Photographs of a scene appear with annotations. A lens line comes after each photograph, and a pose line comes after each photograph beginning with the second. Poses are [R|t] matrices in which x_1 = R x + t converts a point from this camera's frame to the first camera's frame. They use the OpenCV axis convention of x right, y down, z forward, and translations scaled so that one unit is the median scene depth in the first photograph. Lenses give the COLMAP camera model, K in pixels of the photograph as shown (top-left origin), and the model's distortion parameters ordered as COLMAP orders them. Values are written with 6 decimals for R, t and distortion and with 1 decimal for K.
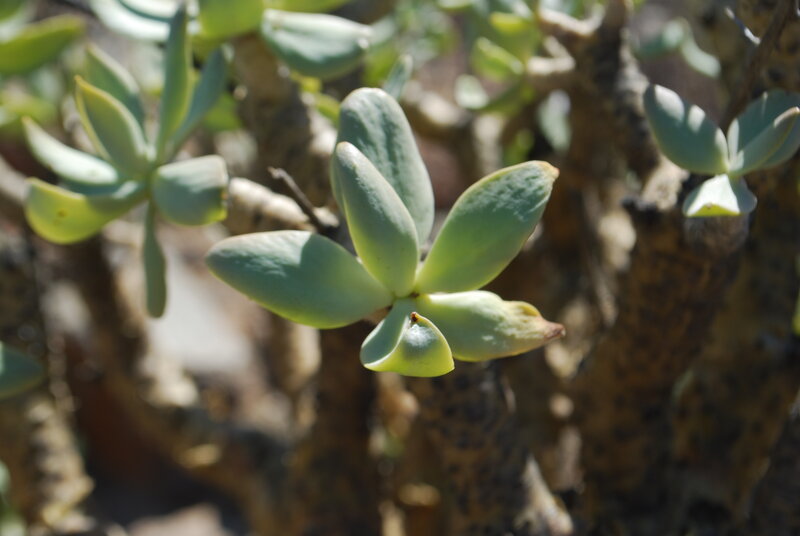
lens RADIAL K [[1492.3, 0, 400.5], [0, 1492.3, 268.9], [0, 0, 1]] dist [-0.090771, 0.000000]
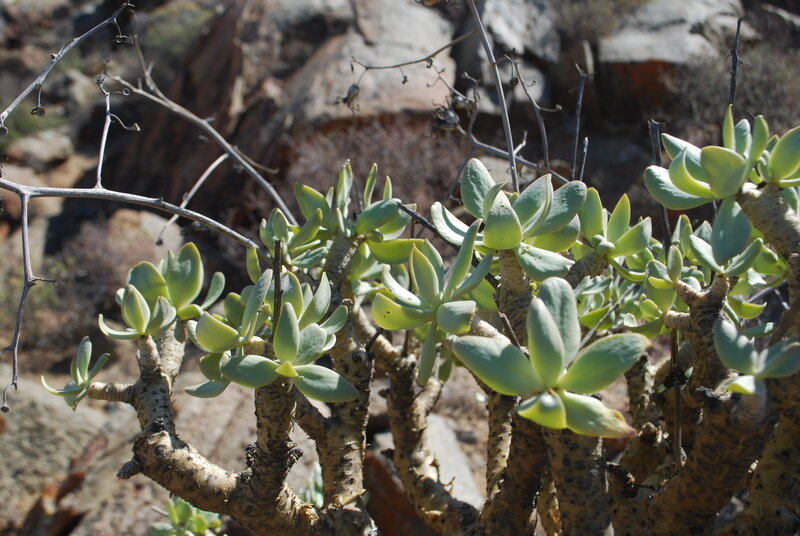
lens RADIAL K [[940.7, 0, 400.5], [0, 940.7, 267.6], [0, 0, 1]] dist [-0.034444, 0.000000]
pose [[0.943320, 0.210787, -0.256353, 0.085561], [-0.259641, 0.949822, -0.174426, 0.116588], [0.206723, 0.231100, 0.950715, -0.156775]]
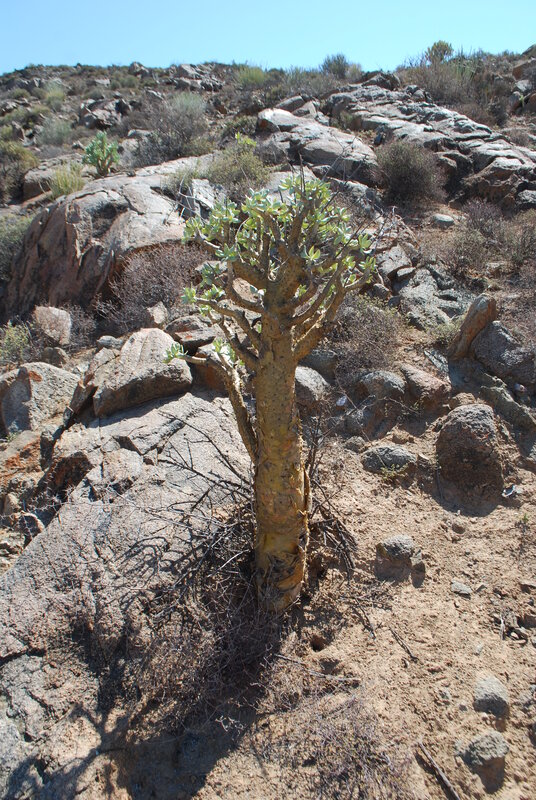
lens RADIAL K [[627.5, 0, 266.6], [0, 627.5, 401.2], [0, 0, 1]] dist [-0.078990, -0.002531]
pose [[0.997359, 0.052122, -0.050577, 0.319075], [-0.060095, 0.983313, -0.171708, 2.562671], [0.040783, 0.174294, 0.983849, -4.038045]]
